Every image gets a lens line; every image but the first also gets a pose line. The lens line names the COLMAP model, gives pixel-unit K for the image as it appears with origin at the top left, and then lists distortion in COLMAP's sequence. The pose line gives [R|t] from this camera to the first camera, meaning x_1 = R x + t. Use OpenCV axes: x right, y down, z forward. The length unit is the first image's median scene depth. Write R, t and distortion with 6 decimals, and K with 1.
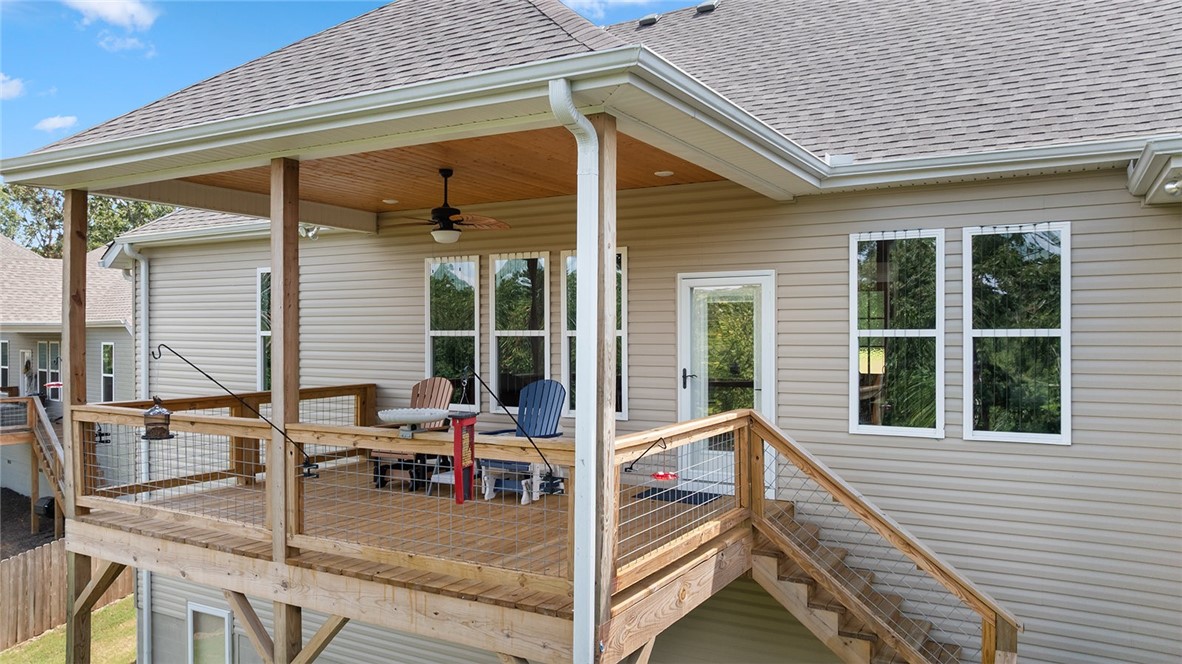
lens RADIAL K [[856.9, 0, 573.8], [0, 856.9, 327.0], [0, 0, 1]] dist [-0.007103, 0.002262]
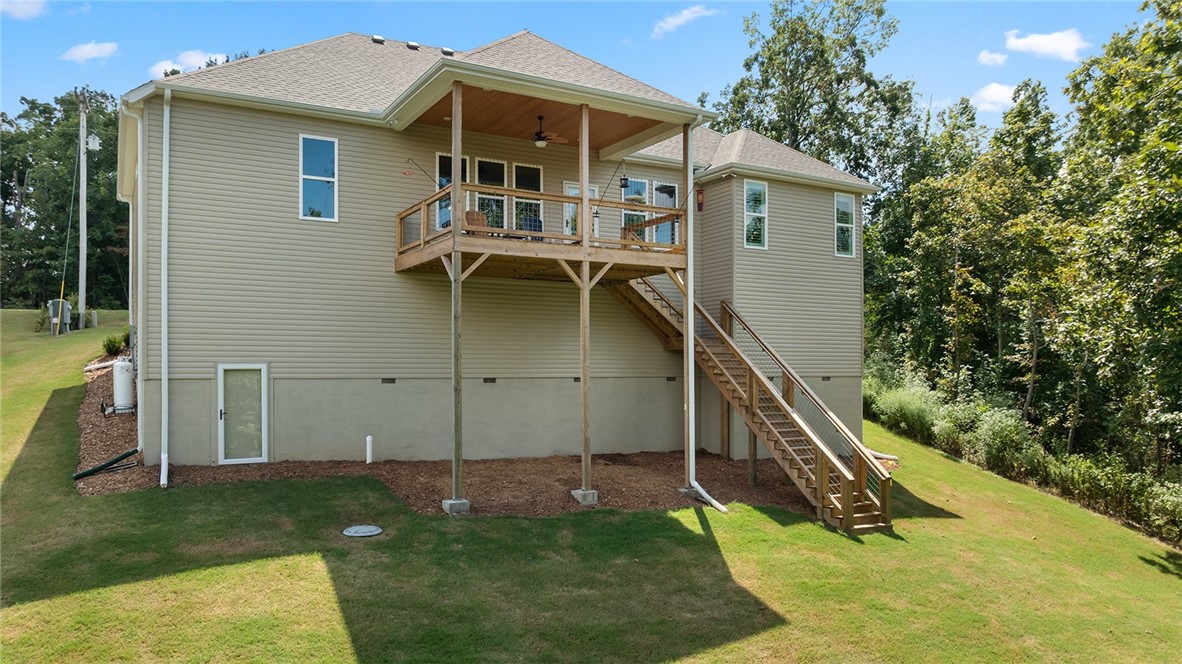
lens RADIAL K [[846.9, 0, 594.6], [0, 846.9, 359.8], [0, 0, 1]] dist [-0.001579, 0.003760]
pose [[0.492932, 0.013494, 0.869963, -2.224716], [-0.005259, 0.999908, -0.012529, 0.551113], [-0.870052, 0.001601, 0.492958, -0.318722]]
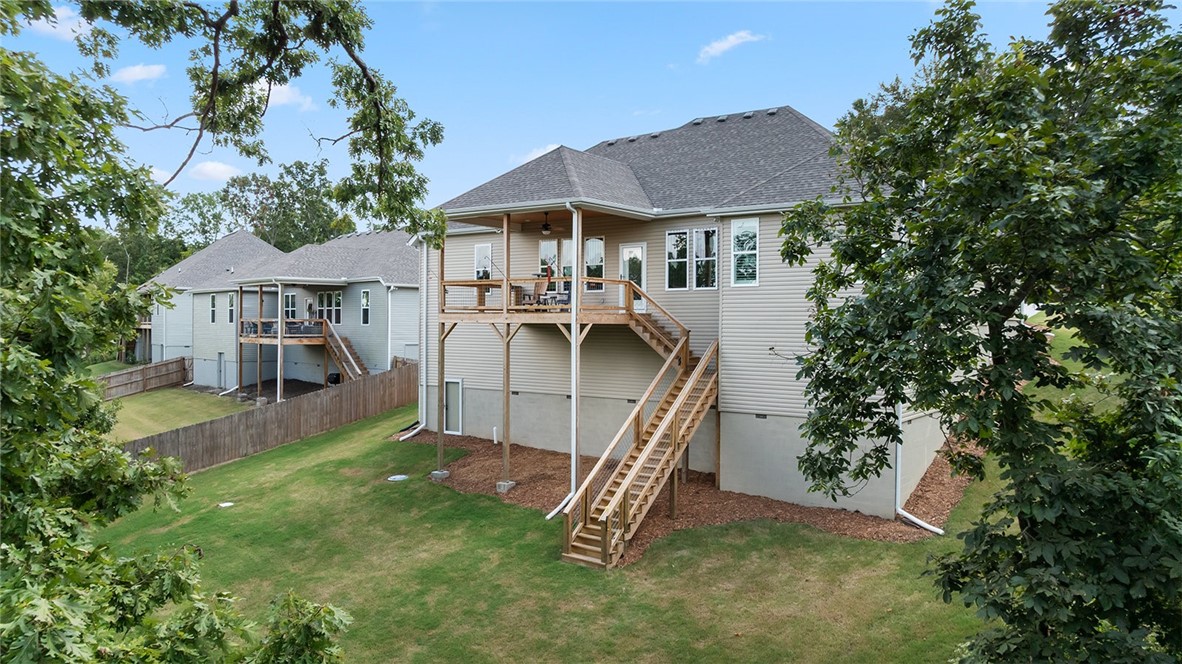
lens RADIAL K [[842.2, 0, 587.3], [0, 842.2, 307.2], [0, 0, 1]] dist [-0.019029, 0.001111]
pose [[0.994710, 0.003153, -0.102673, 0.368200], [-0.004519, 0.999904, -0.013072, 0.240789], [0.102622, 0.013467, 0.994629, -2.373616]]
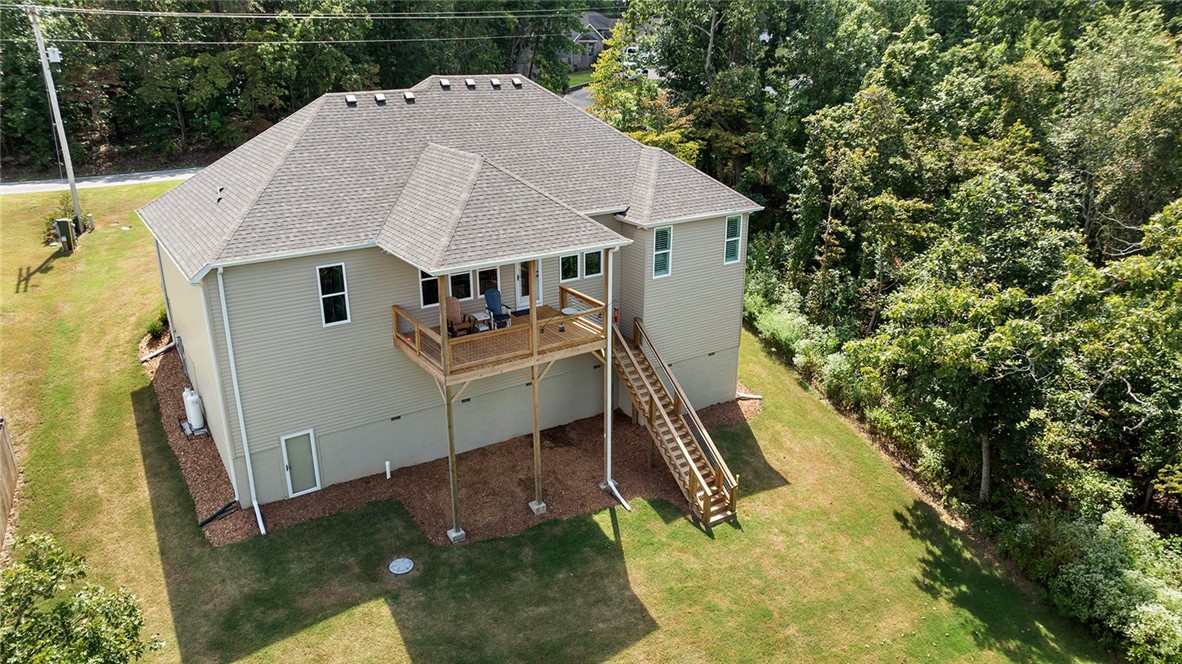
lens RADIAL K [[833.6, 0, 591.0], [0, 833.6, 332.0], [0, 0, 1]] dist [0.003387, 0.002052]
pose [[0.430208, -0.307348, 0.848798, -2.834021], [-0.006951, 0.939101, 0.343570, -0.944194], [-0.902703, -0.153707, 0.401873, -0.630554]]
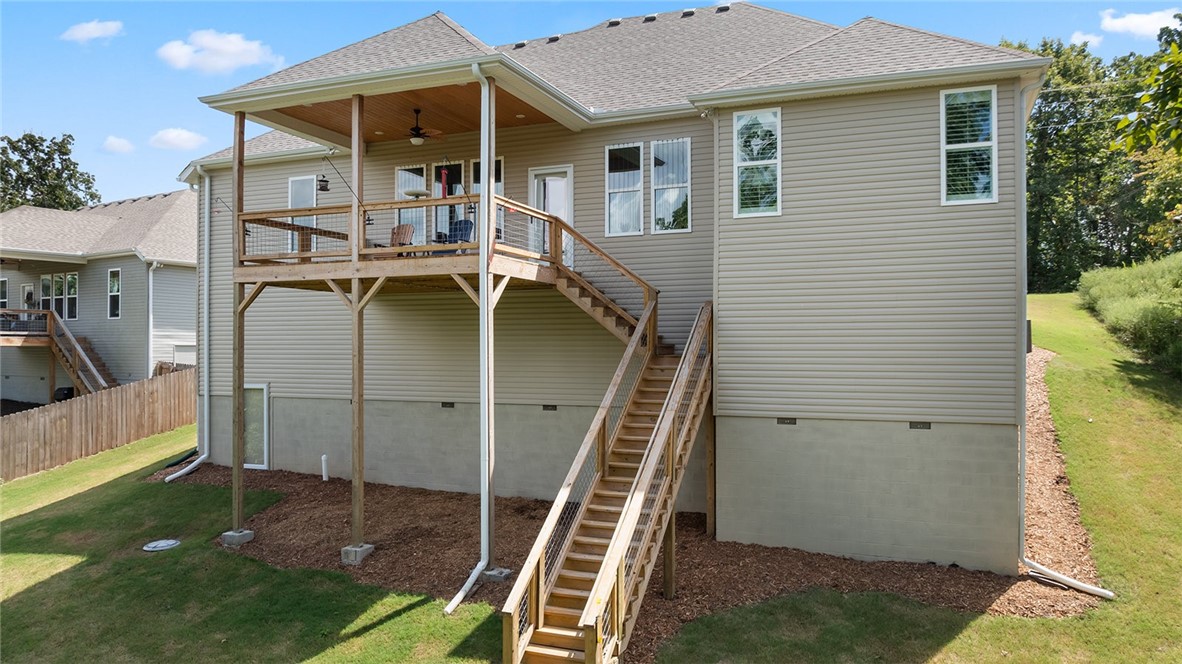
lens RADIAL K [[844.9, 0, 591.0], [0, 844.9, 332.0], [0, 0, 1]] dist [-0.059802, 0.076701]
pose [[0.989574, 0.001428, 0.144021, -0.023050], [0.000219, 0.999935, -0.011416, 0.405173], [-0.144028, 0.011328, 0.989509, -1.156865]]
